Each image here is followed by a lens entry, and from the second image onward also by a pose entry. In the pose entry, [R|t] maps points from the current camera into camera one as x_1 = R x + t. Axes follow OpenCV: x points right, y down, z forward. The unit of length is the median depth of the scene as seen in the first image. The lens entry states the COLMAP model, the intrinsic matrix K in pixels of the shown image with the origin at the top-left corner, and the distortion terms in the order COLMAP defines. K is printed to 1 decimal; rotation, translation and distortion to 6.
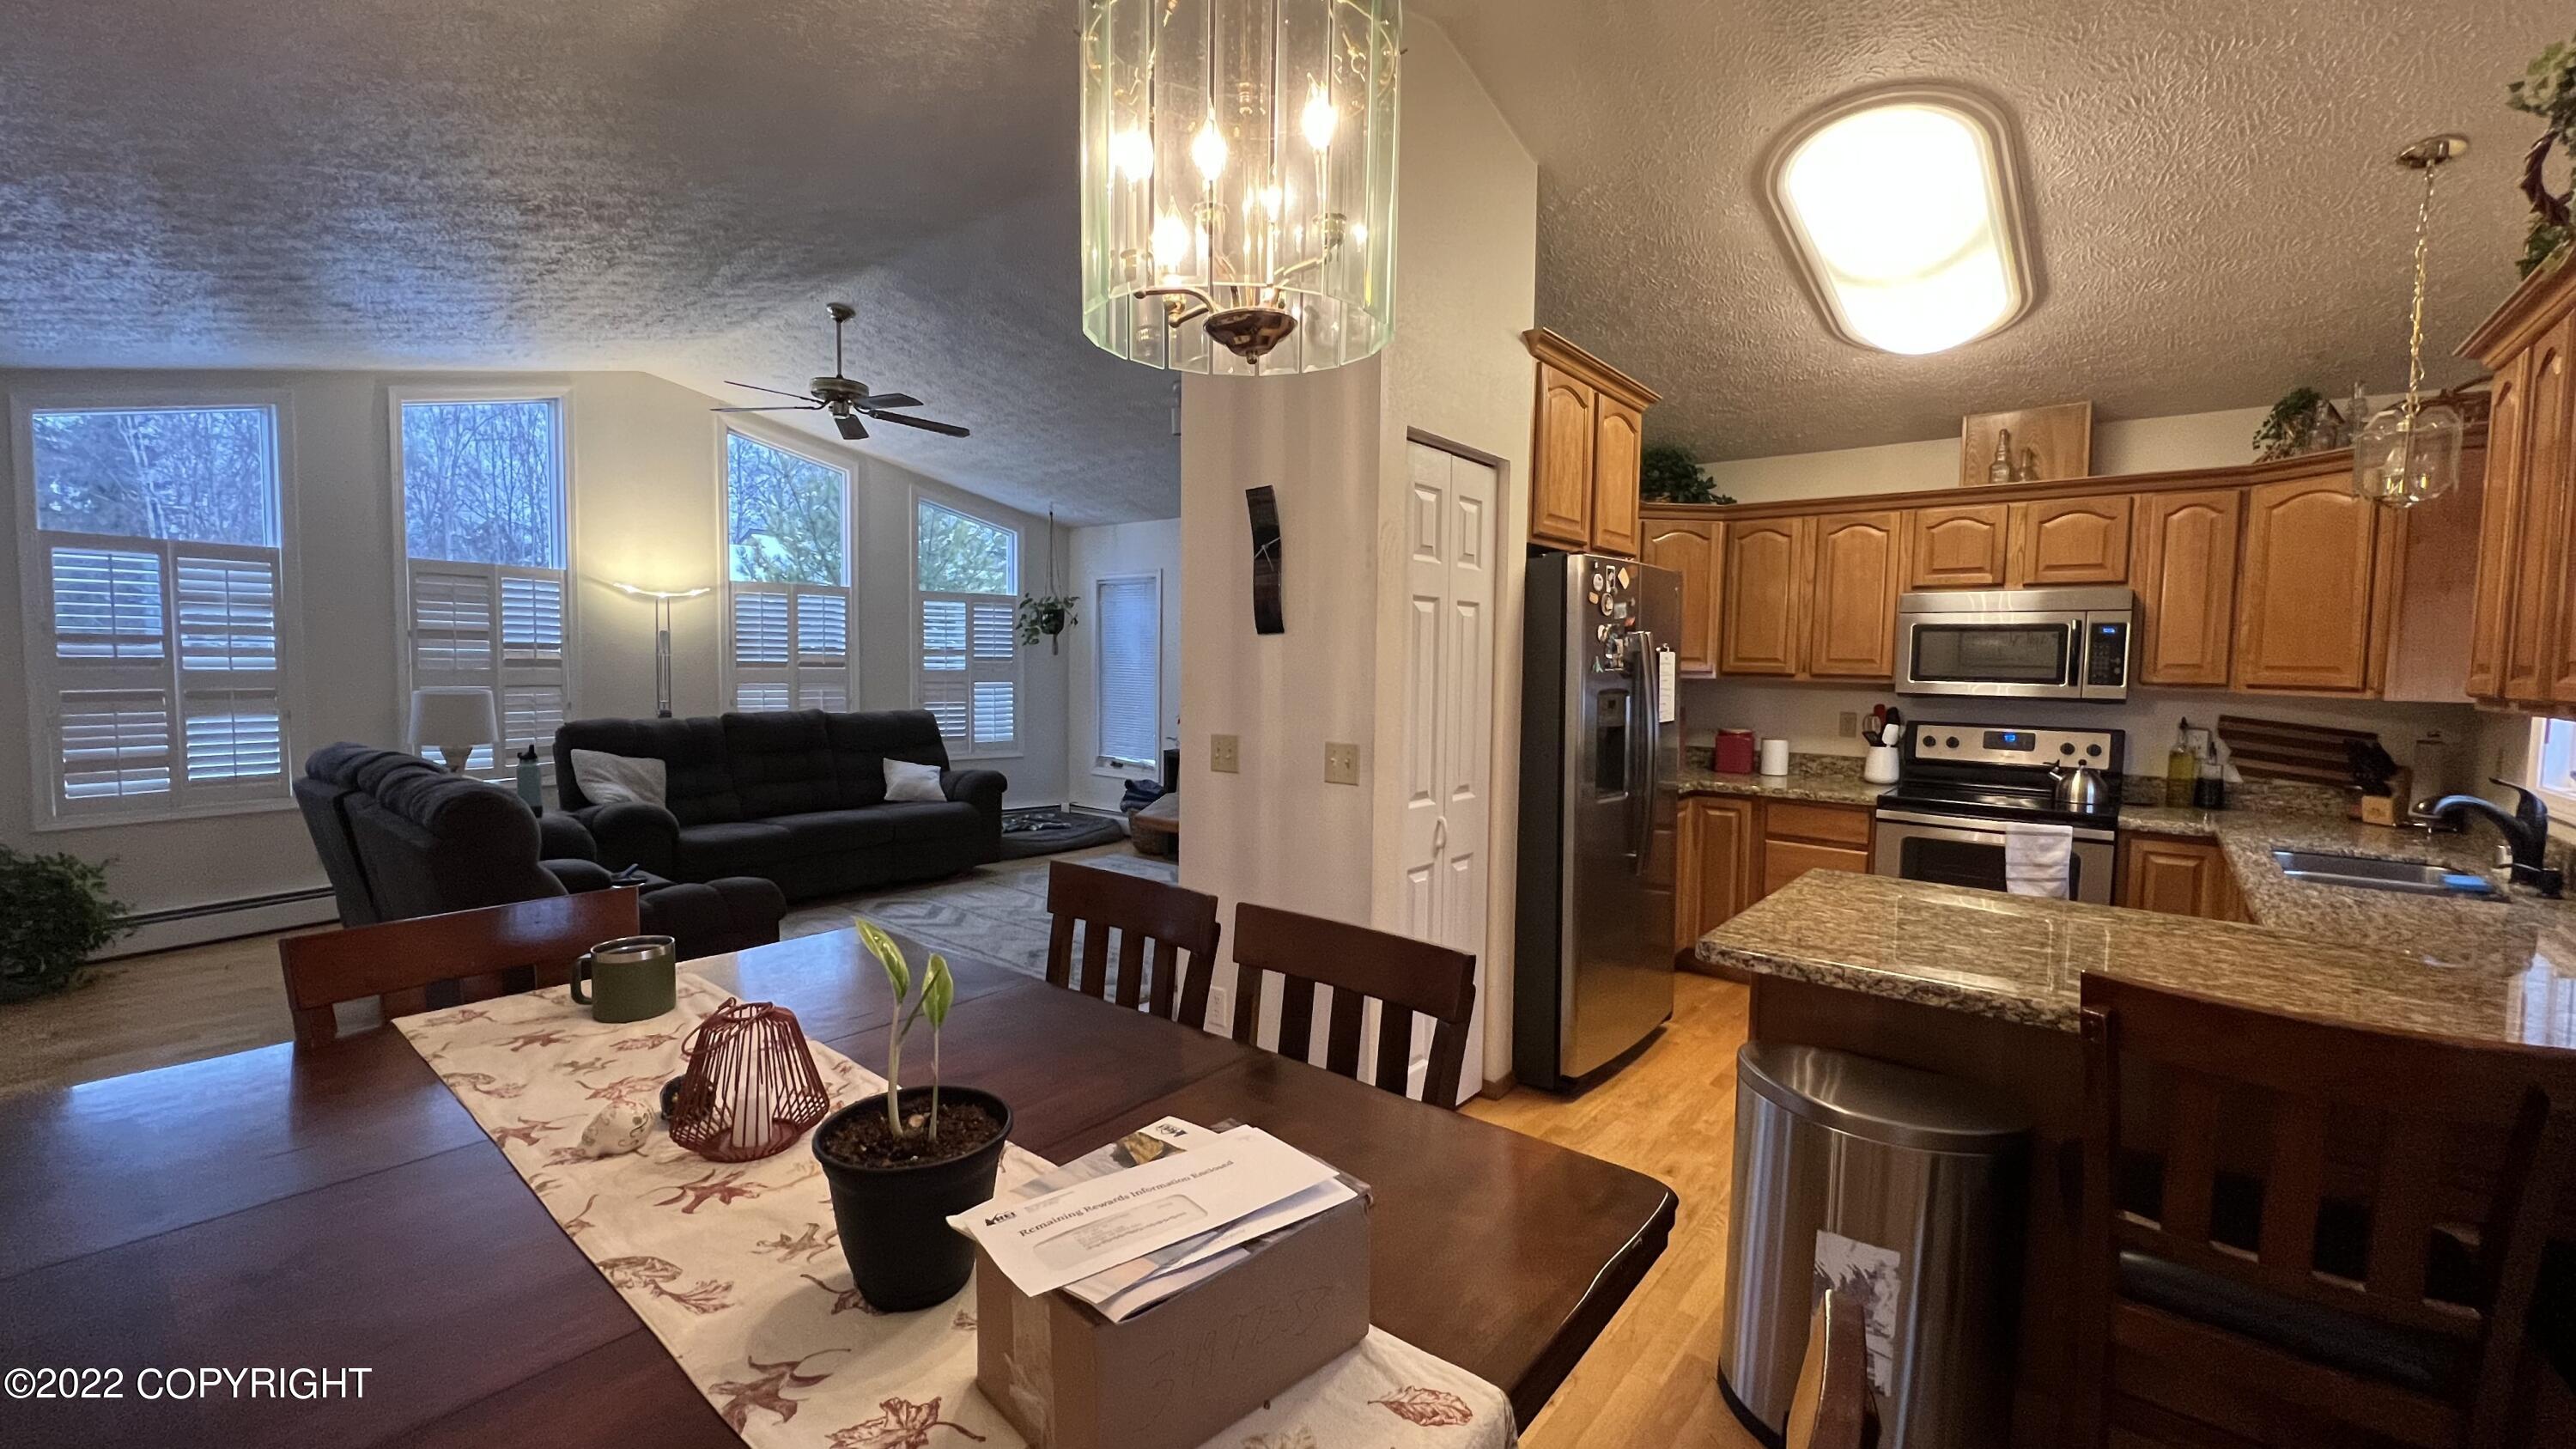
lens RADIAL K [[1028.1, 0, 1286.6], [0, 1028.1, 721.5], [0, 0, 1]] dist [0.001009, 0.000377]
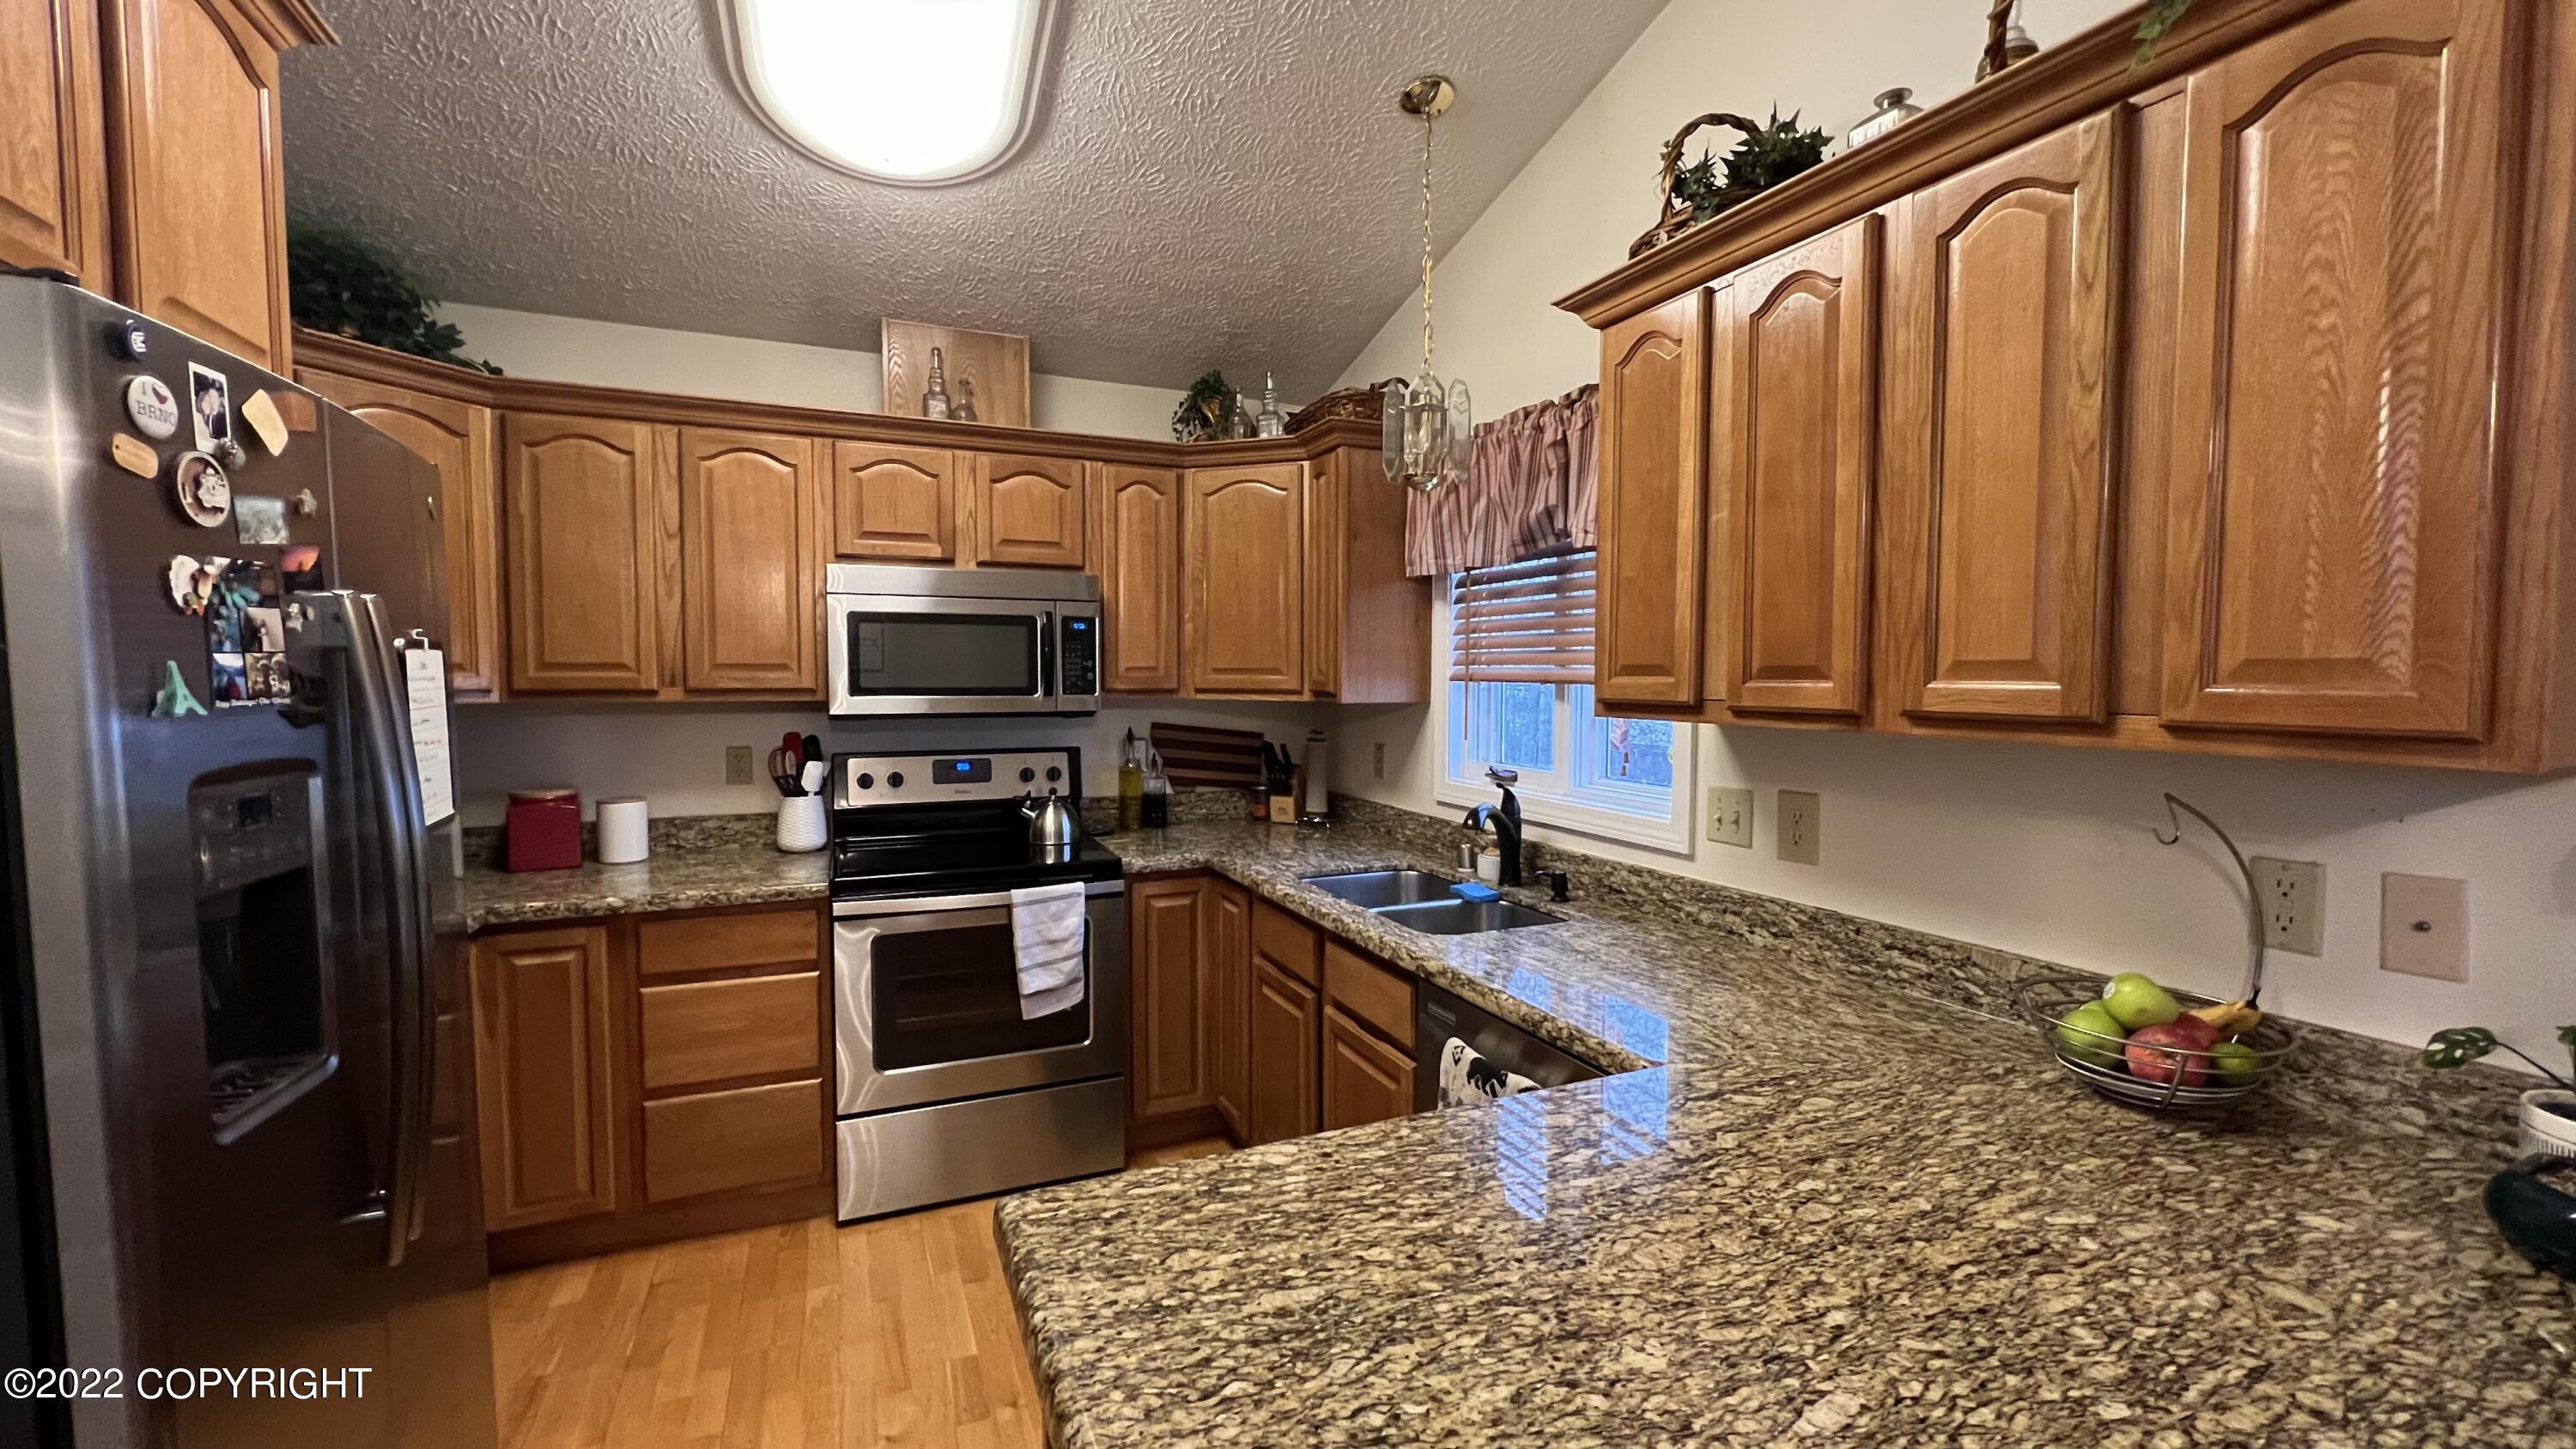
lens RADIAL K [[1028.1, 0, 1290.4], [0, 1028.1, 721.1], [0, 0, 1]] dist [0.001009, 0.000377]
pose [[0.444763, -0.057152, 0.893823, 0.127244], [0.061724, 0.997545, 0.033071, -0.025477], [-0.893519, 0.040461, 0.447199, 0.412524]]
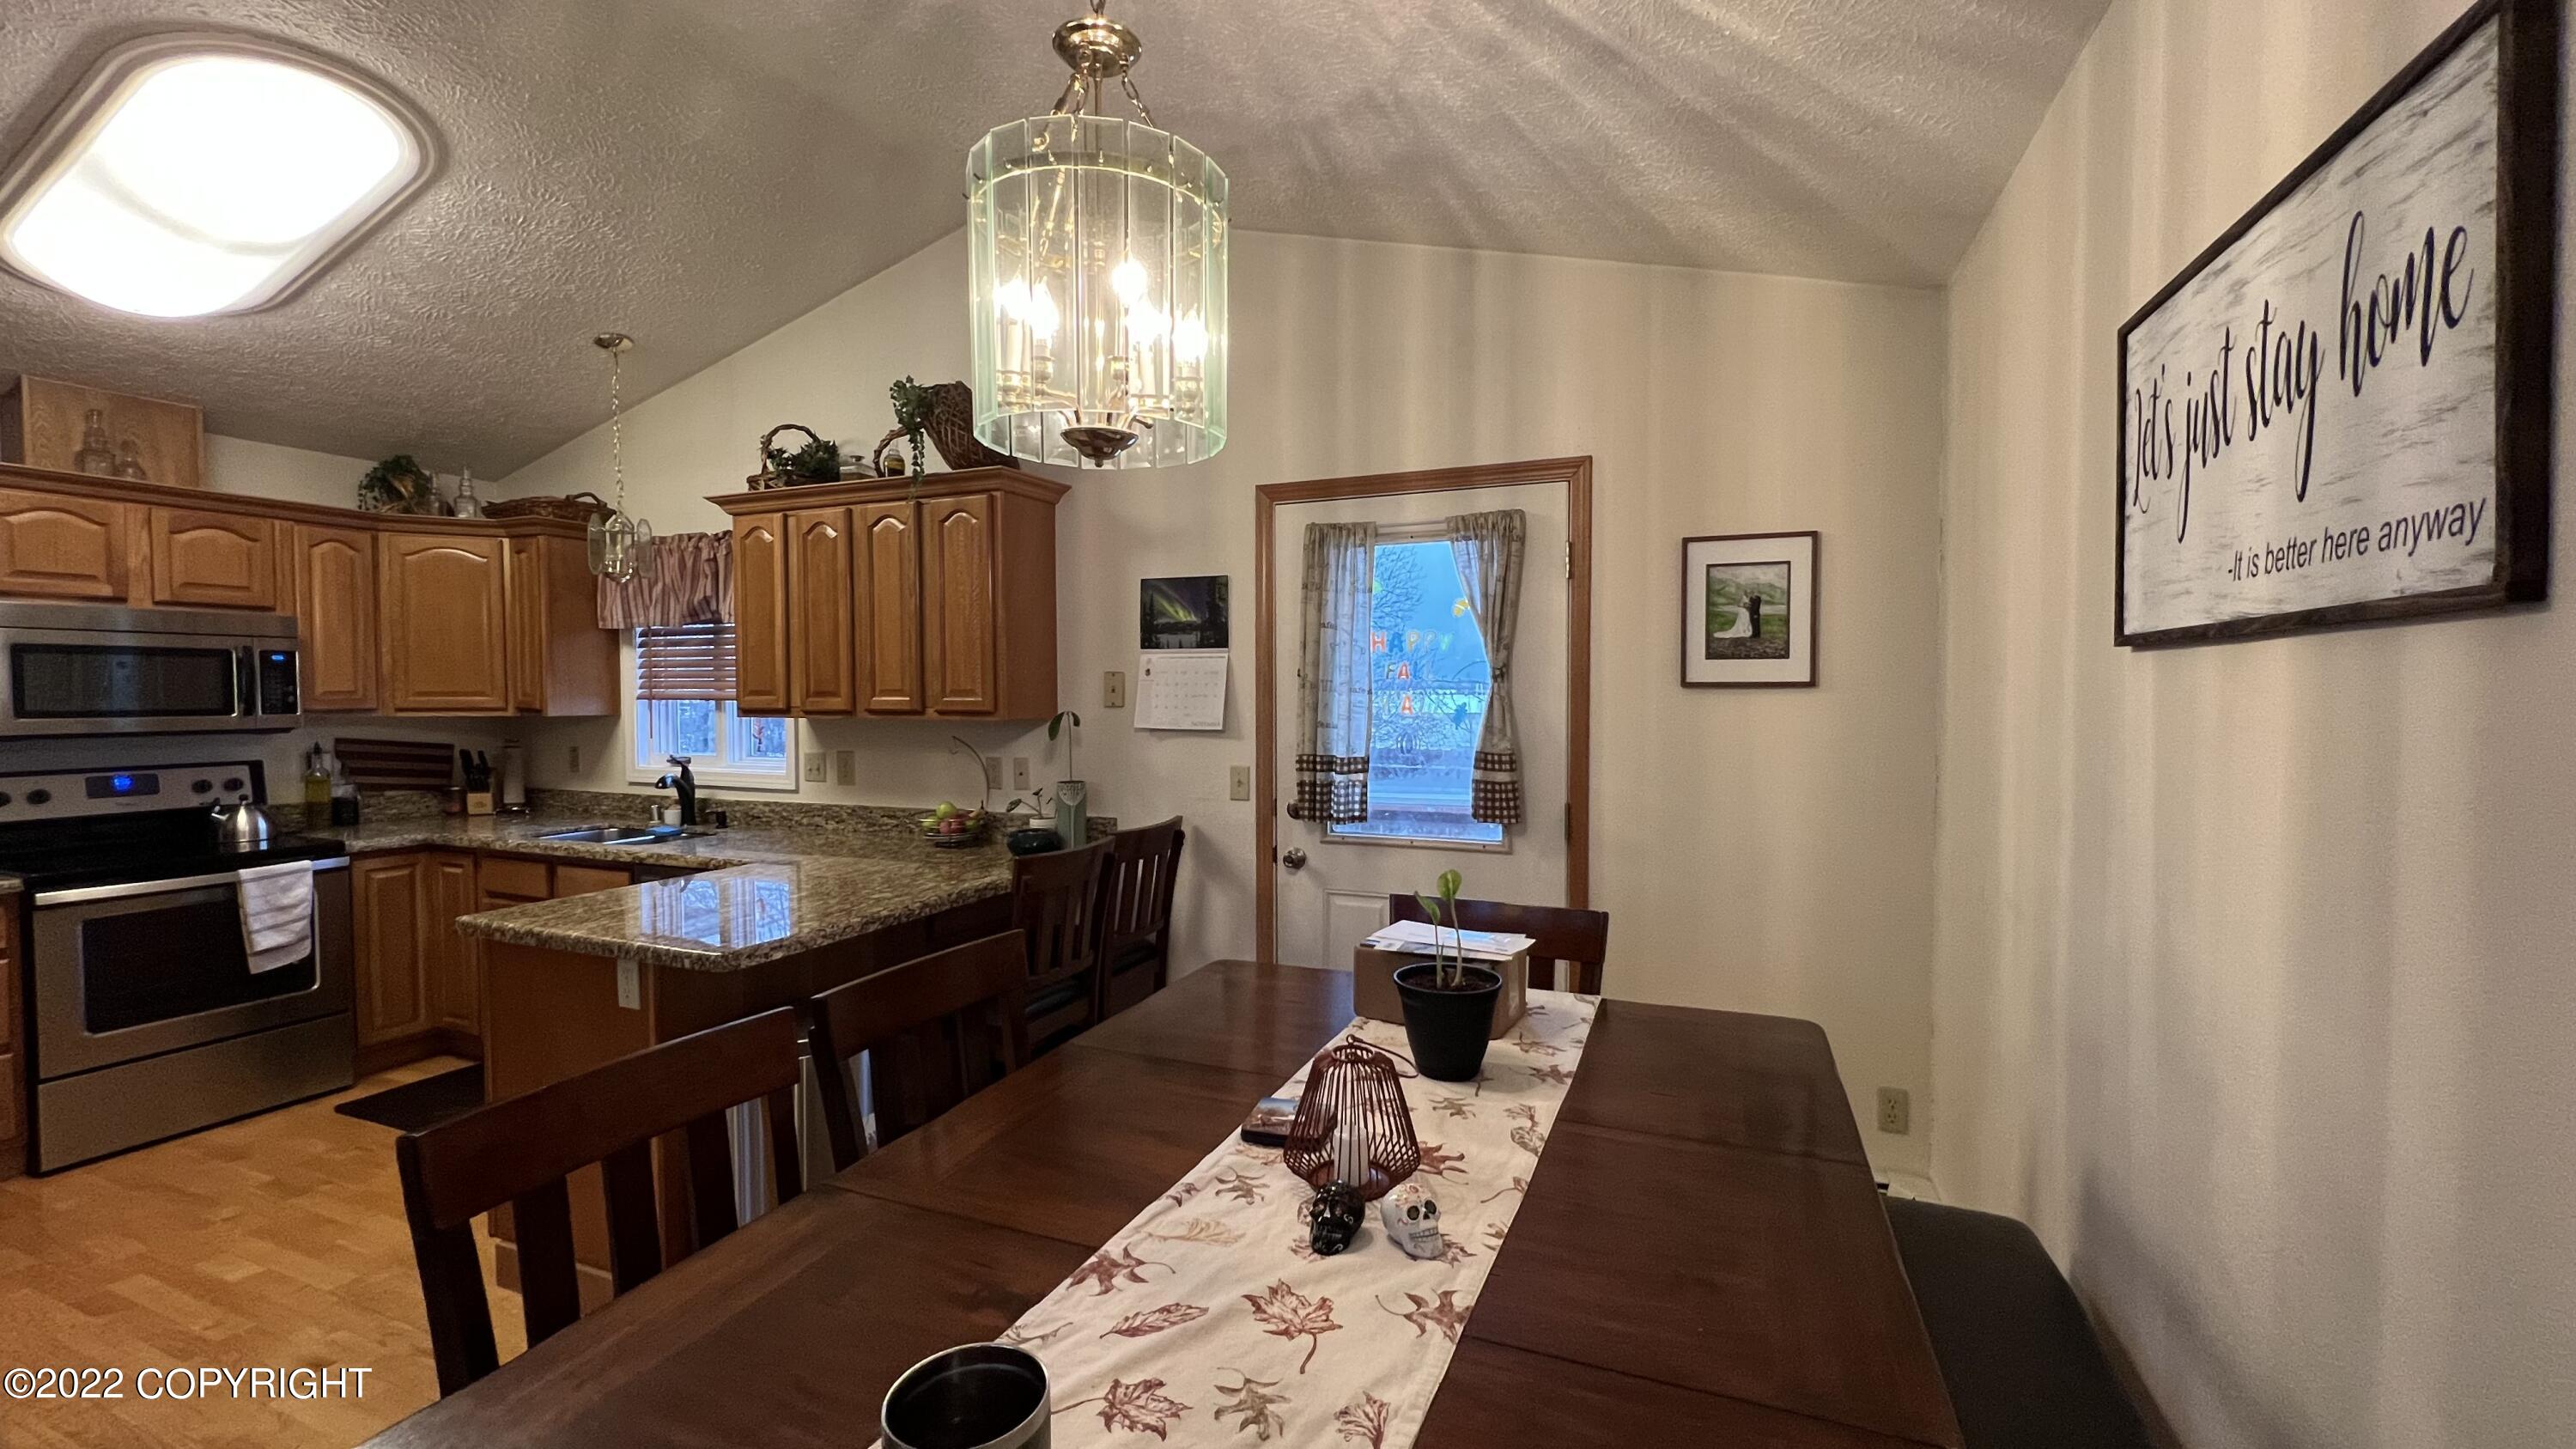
lens RADIAL K [[1028.1, 0, 1290.3], [0, 1028.1, 722.1], [0, 0, 1]] dist [0.001009, 0.000377]
pose [[-0.287650, -0.045372, 0.956660, -0.338933], [0.058997, 0.996141, 0.064983, -0.028708], [-0.955917, 0.075132, -0.283863, 0.302938]]
